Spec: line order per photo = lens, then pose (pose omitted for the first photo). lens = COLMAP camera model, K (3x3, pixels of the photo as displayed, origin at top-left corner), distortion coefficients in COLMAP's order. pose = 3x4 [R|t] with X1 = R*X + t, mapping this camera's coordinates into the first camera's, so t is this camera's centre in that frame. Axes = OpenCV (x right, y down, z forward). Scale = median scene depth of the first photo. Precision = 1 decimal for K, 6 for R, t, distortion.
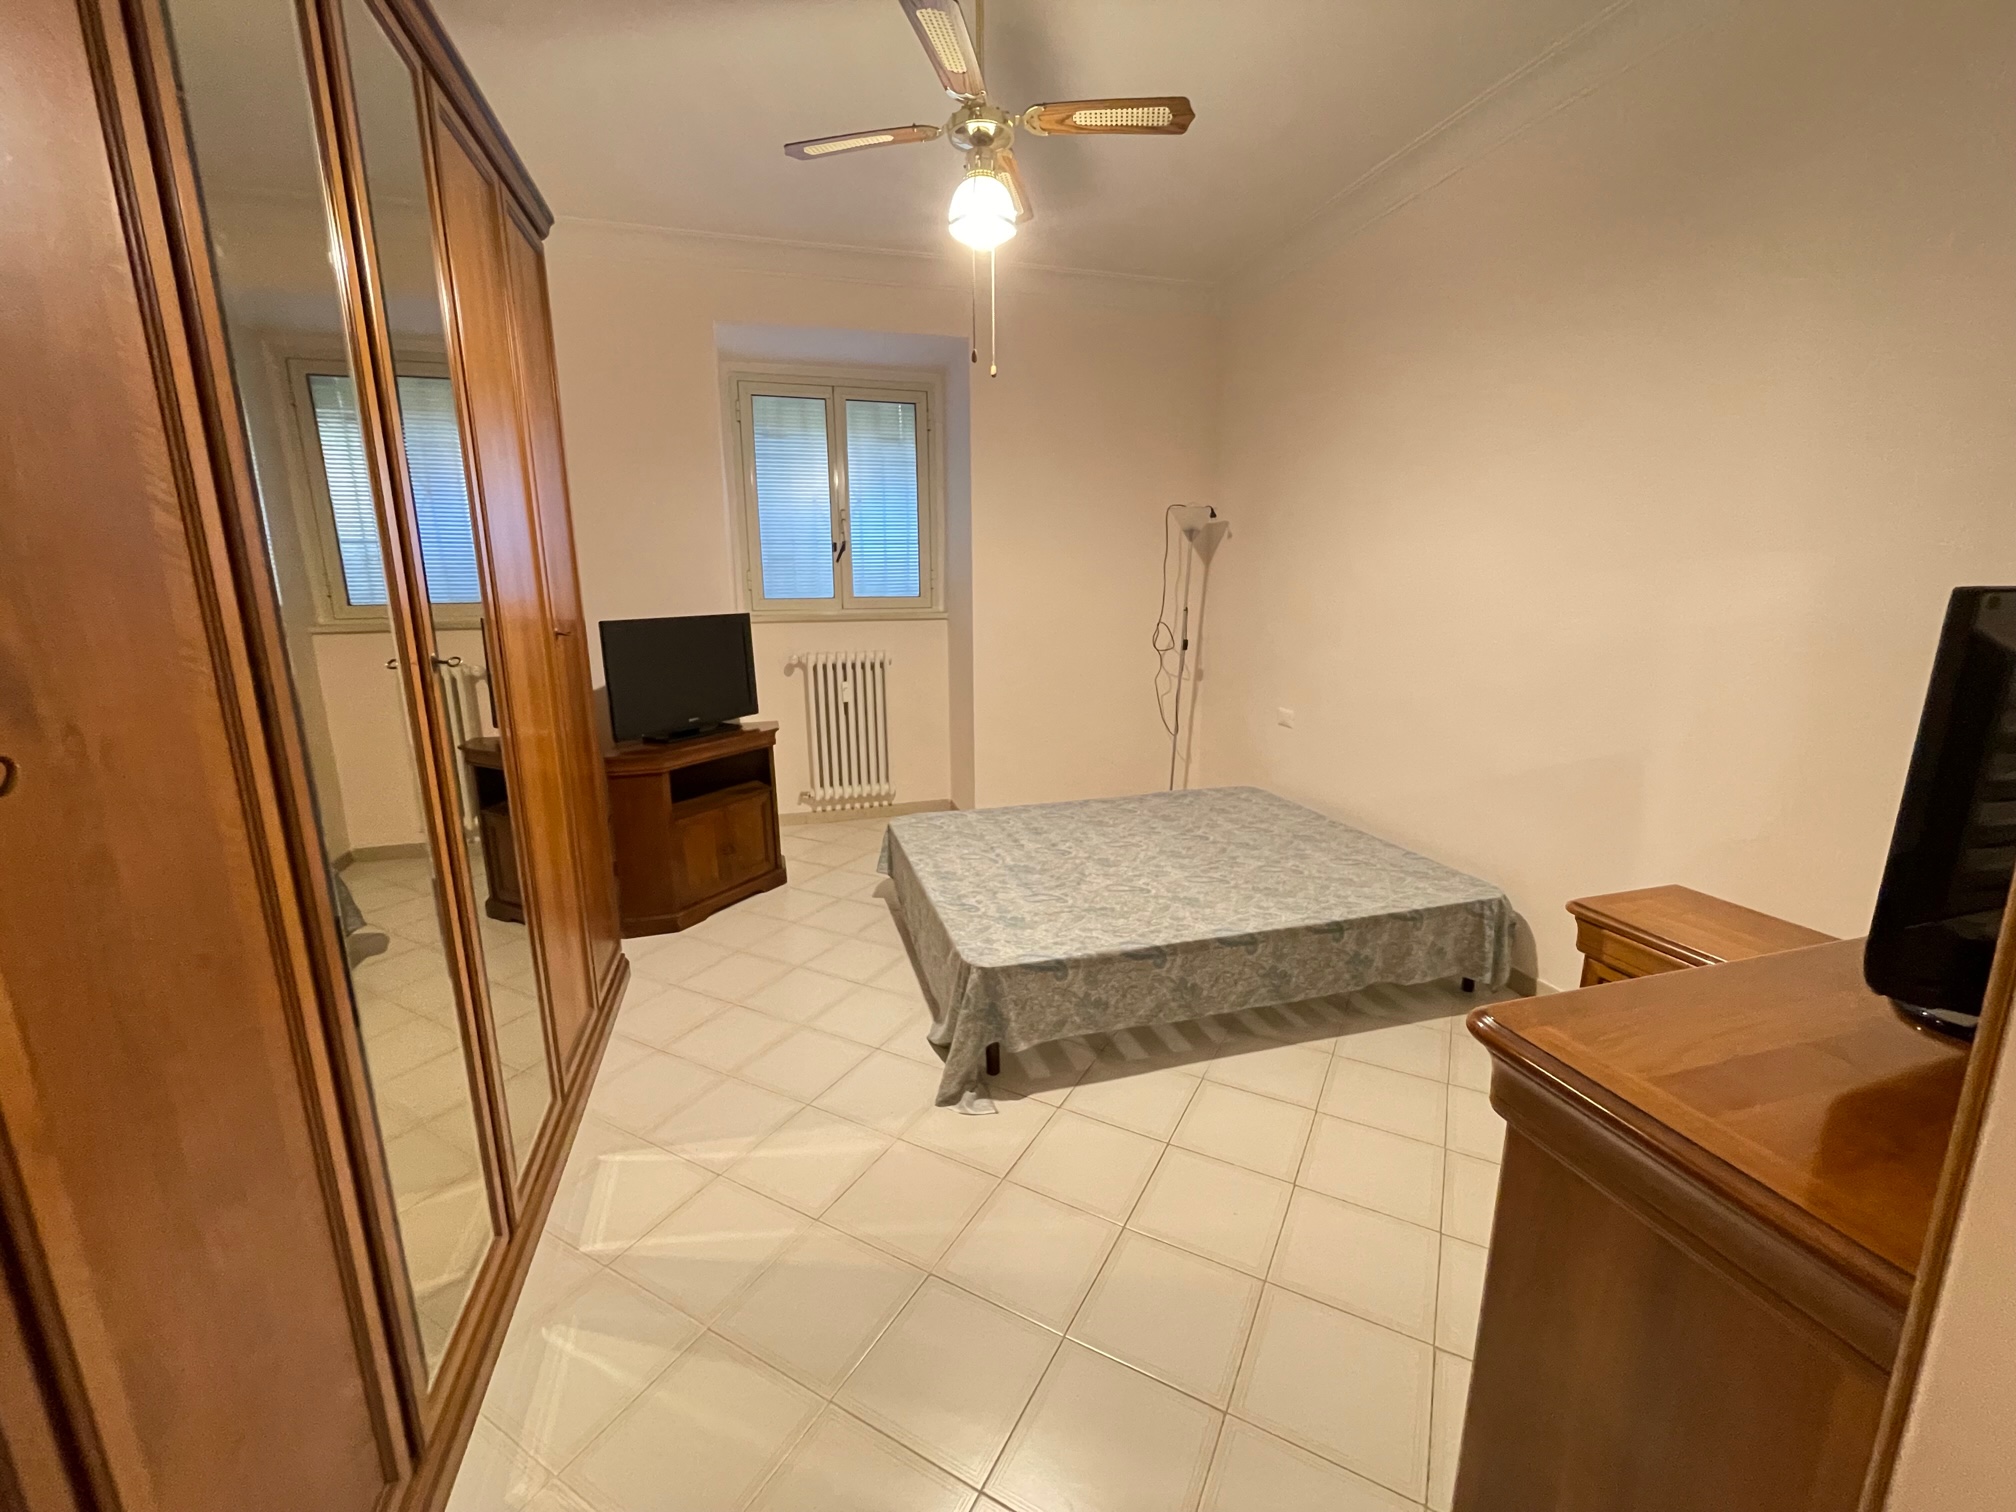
lens RADIAL K [[822.4, 0, 1010.8], [0, 822.4, 758.8], [0, 0, 1]] dist [-0.000457, -0.000034]
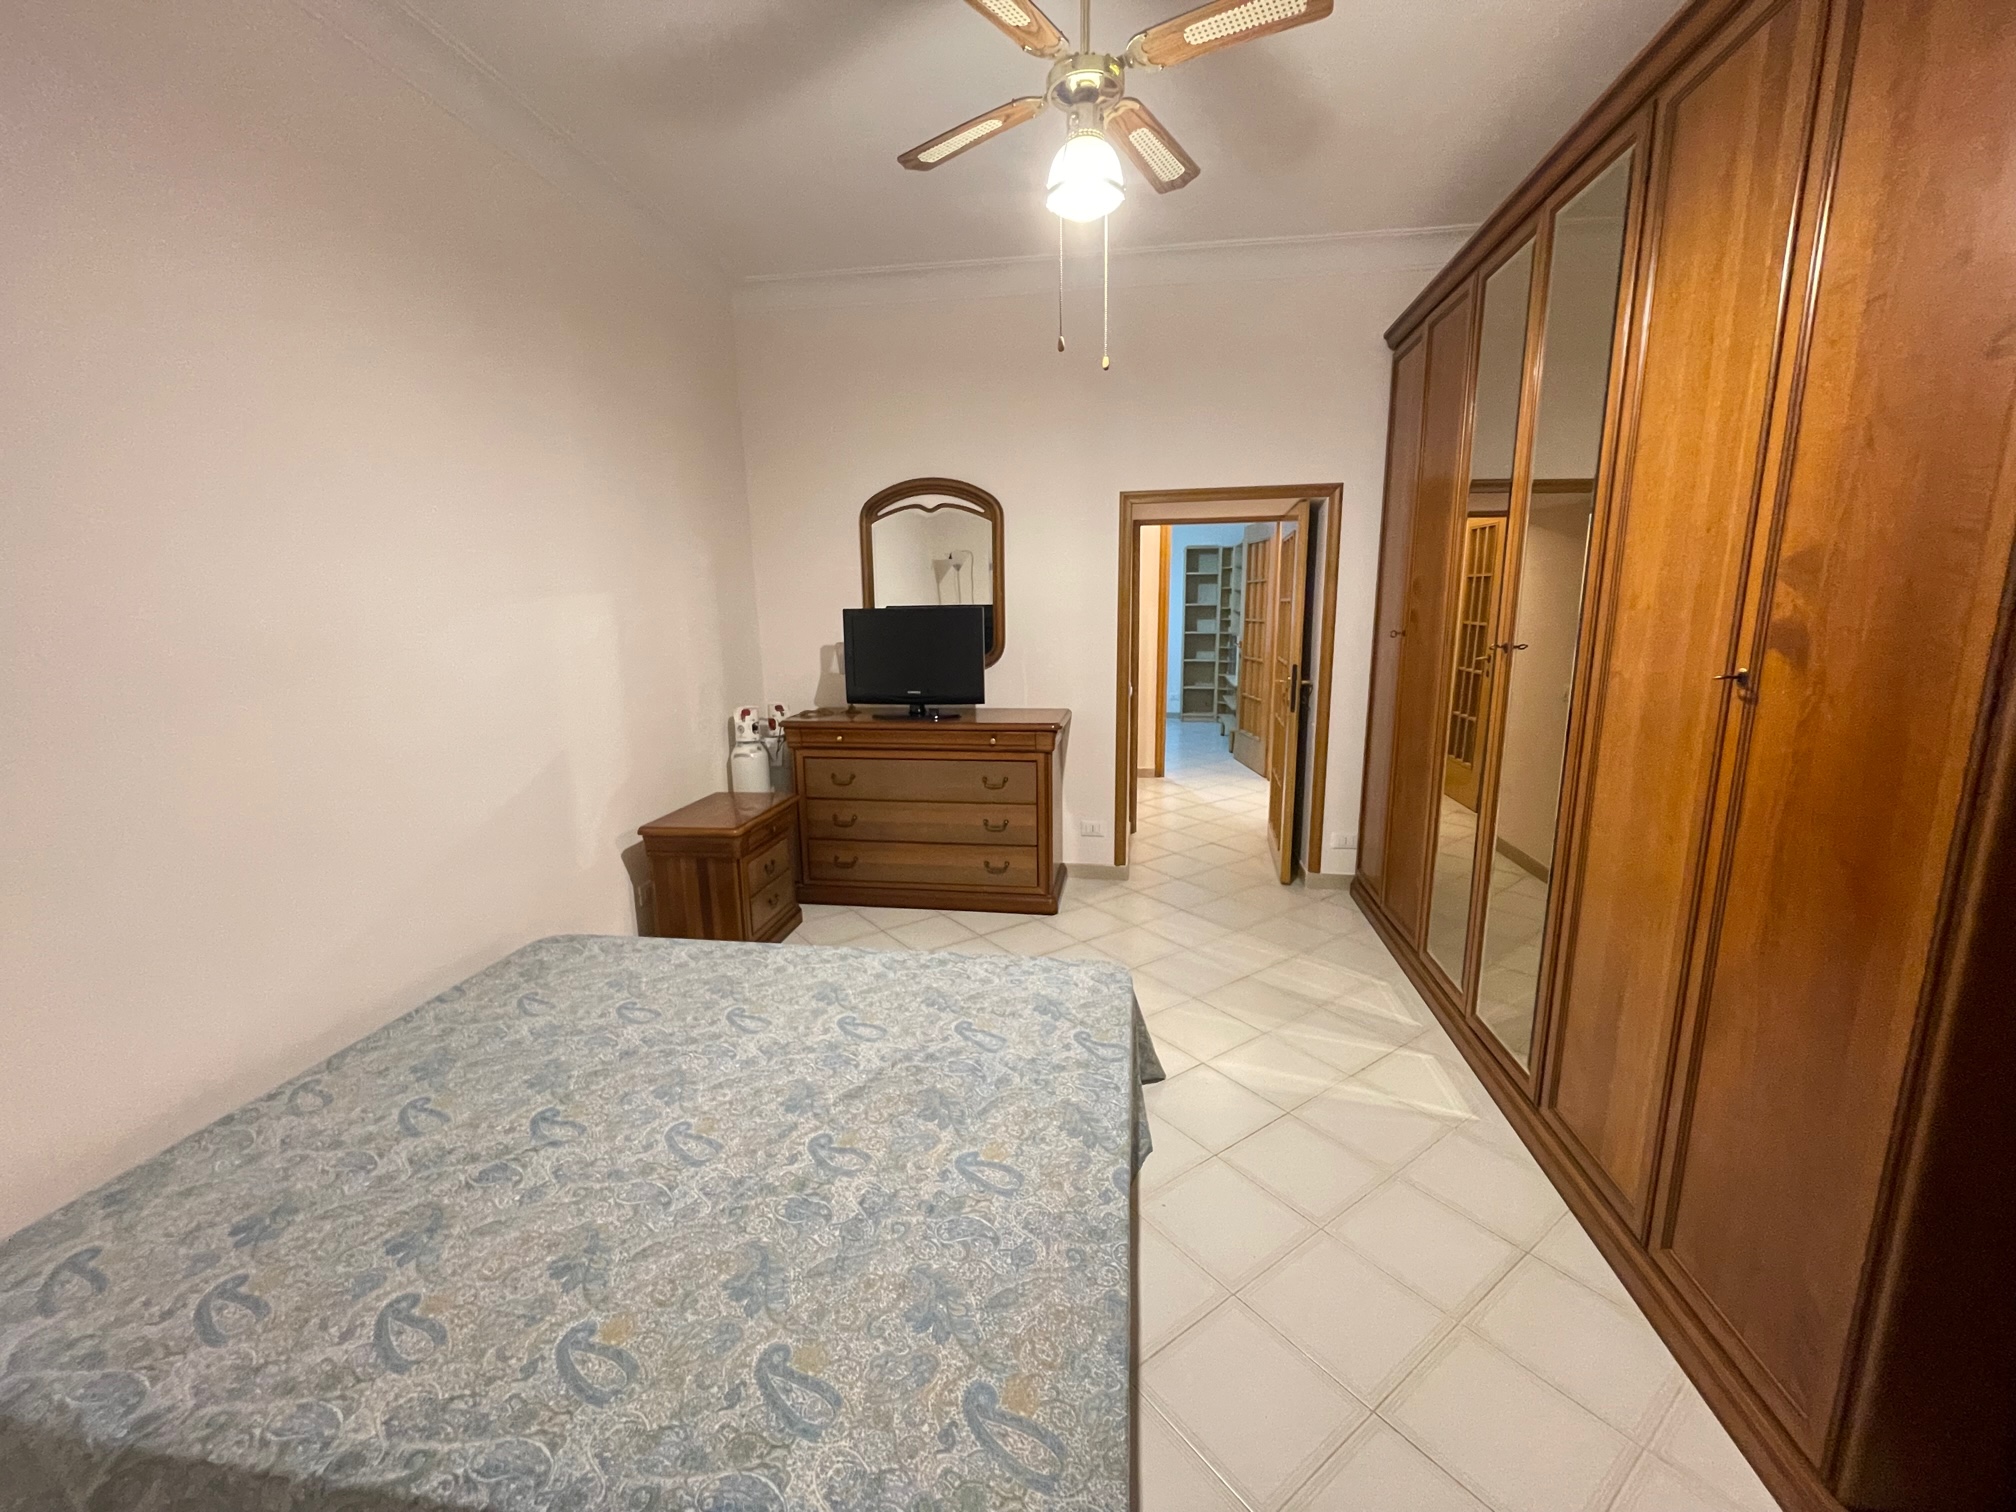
lens RADIAL K [[822.4, 0, 1009.4], [0, 822.4, 753.7], [0, 0, 1]] dist [-0.000457, -0.000034]
pose [[-0.906611, -0.058966, 0.417828, -0.250723], [0.105743, 0.926846, 0.360244, -0.295987], [-0.408504, 0.370783, -0.834053, 1.377094]]
